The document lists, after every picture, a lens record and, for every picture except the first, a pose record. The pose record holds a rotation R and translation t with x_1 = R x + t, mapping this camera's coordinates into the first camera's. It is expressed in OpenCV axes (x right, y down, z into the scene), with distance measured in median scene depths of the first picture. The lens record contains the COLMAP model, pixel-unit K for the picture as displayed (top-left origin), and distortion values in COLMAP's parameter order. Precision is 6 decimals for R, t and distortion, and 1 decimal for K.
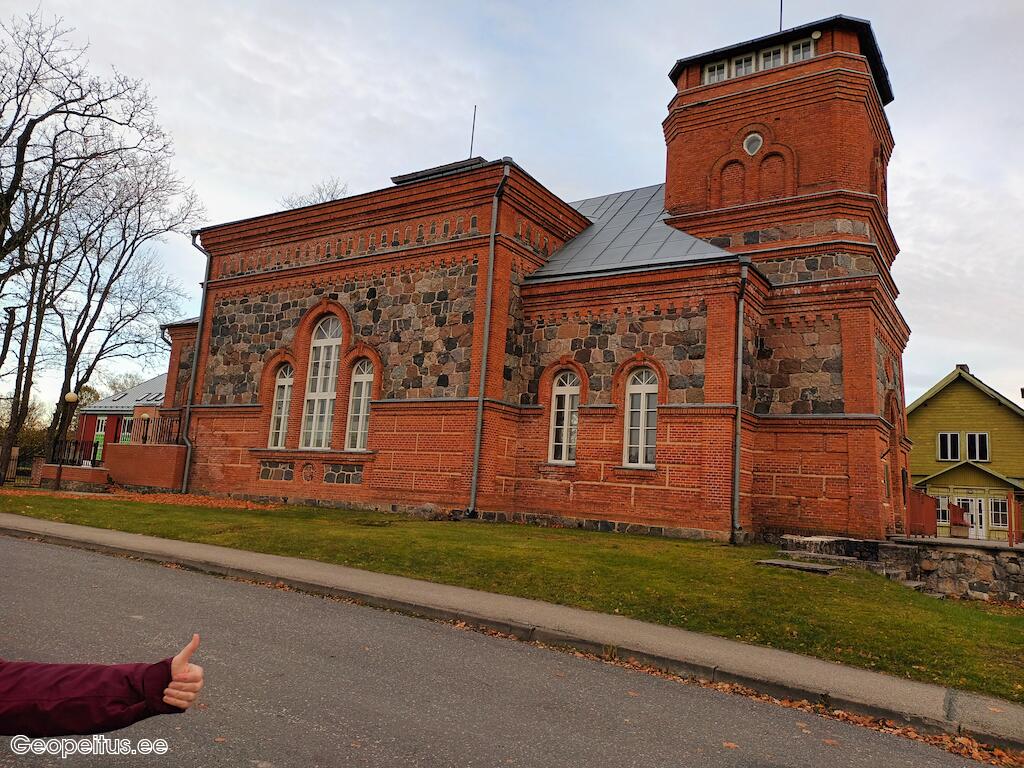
lens RADIAL K [[743.4, 0, 515.5], [0, 743.4, 378.0], [0, 0, 1]] dist [0.114261, -0.172143]
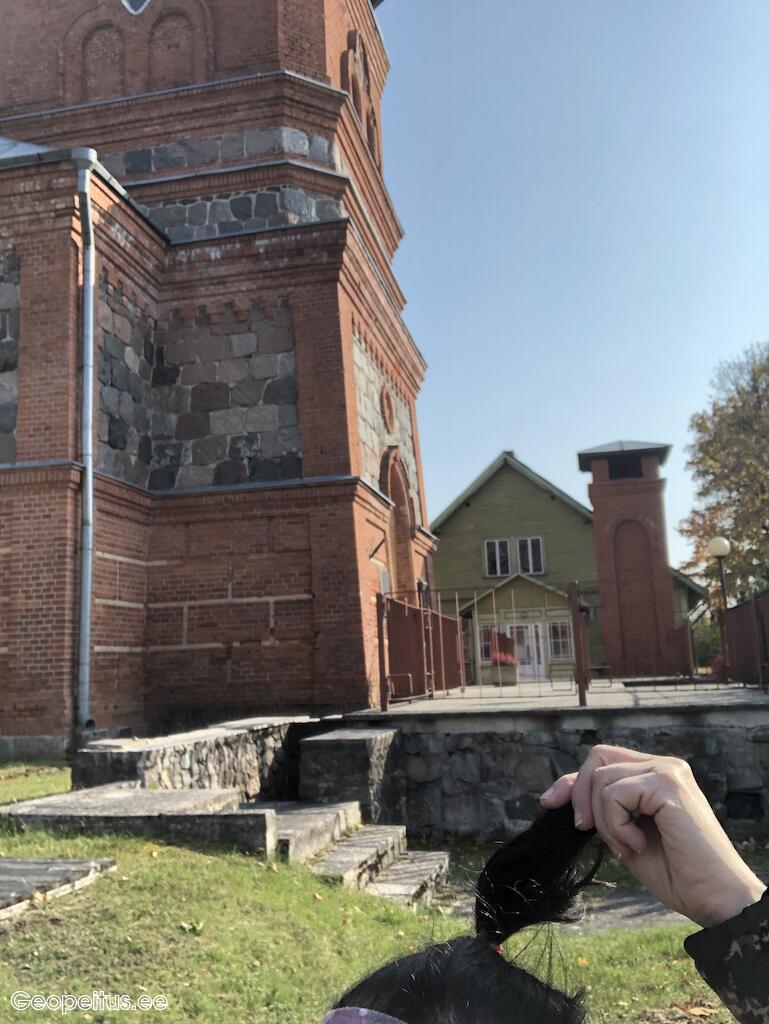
lens RADIAL K [[936.1, 0, 371.4], [0, 936.1, 507.9], [0, 0, 1]] dist [0.113092, -0.239258]
pose [[0.928645, -0.042331, 0.368547, 0.211018], [0.045532, 0.998963, 0.000010, 0.063102], [-0.368165, 0.016772, 0.929609, 0.328985]]
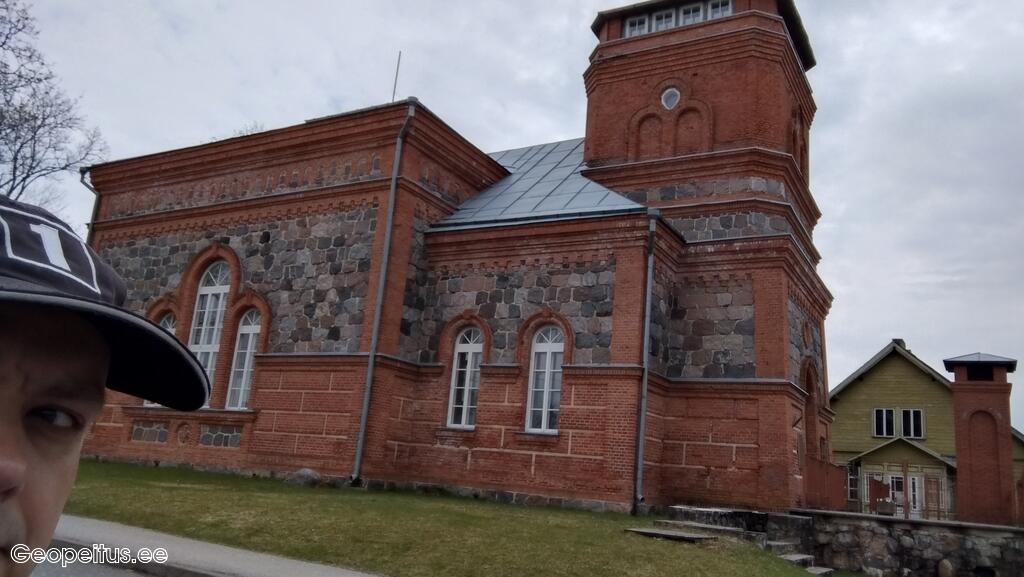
lens RADIAL K [[786.1, 0, 519.9], [0, 786.1, 290.8], [0, 0, 1]] dist [0.002180, -0.000797]
pose [[0.997456, 0.031587, 0.063906, 0.066393], [-0.026829, 0.996898, -0.073994, 0.016664], [-0.066045, 0.072091, 0.995209, 0.026812]]
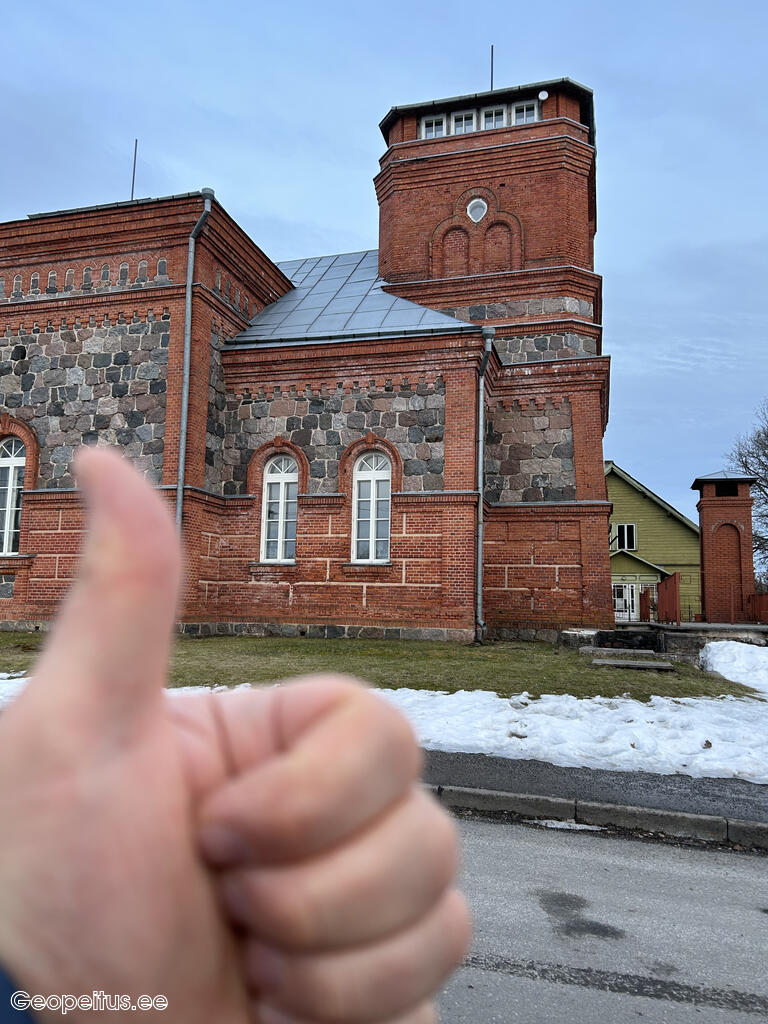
lens RADIAL K [[757.4, 0, 380.9], [0, 757.4, 517.0], [0, 0, 1]] dist [0.100675, -0.161669]
pose [[0.952968, -0.012509, 0.302813, -0.086998], [-0.002365, 0.998810, 0.048704, 0.019010], [-0.303062, -0.047130, 0.951805, 0.131798]]
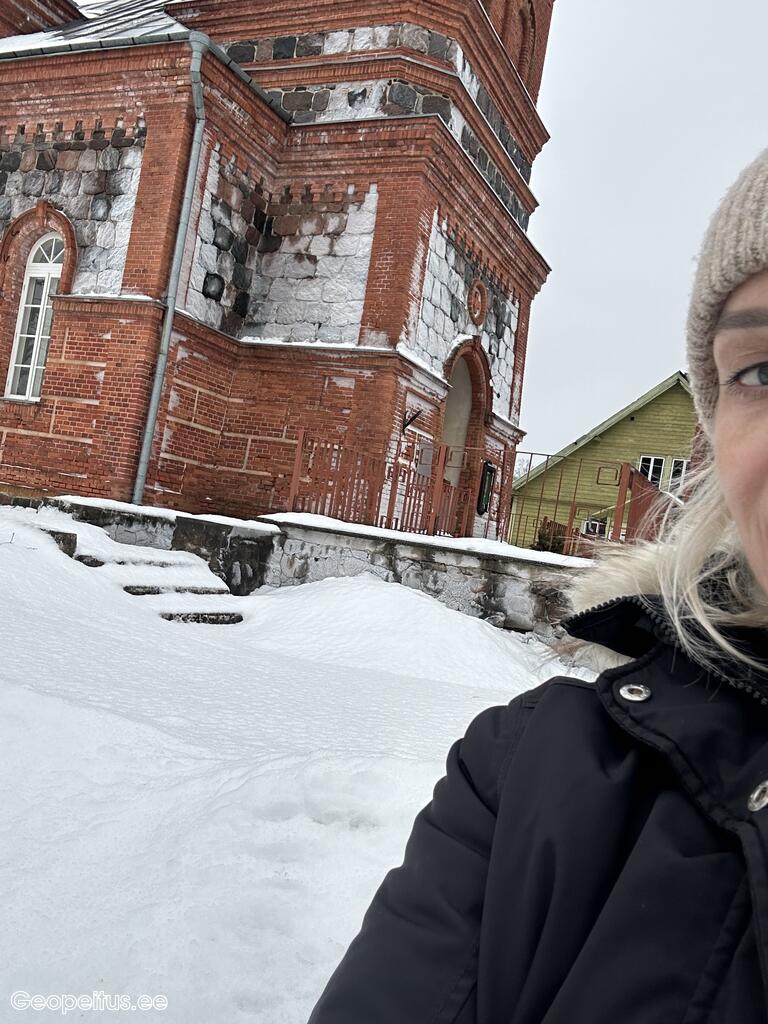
lens RADIAL K [[889.3, 0, 384.0], [0, 889.3, 512.0], [0, 0, 1]] dist [0.049108, -0.008106]
pose [[0.986710, 0.098454, 0.129265, 0.336574], [-0.114994, 0.985159, 0.127430, 0.076274], [-0.114801, -0.140602, 0.983388, 0.236005]]
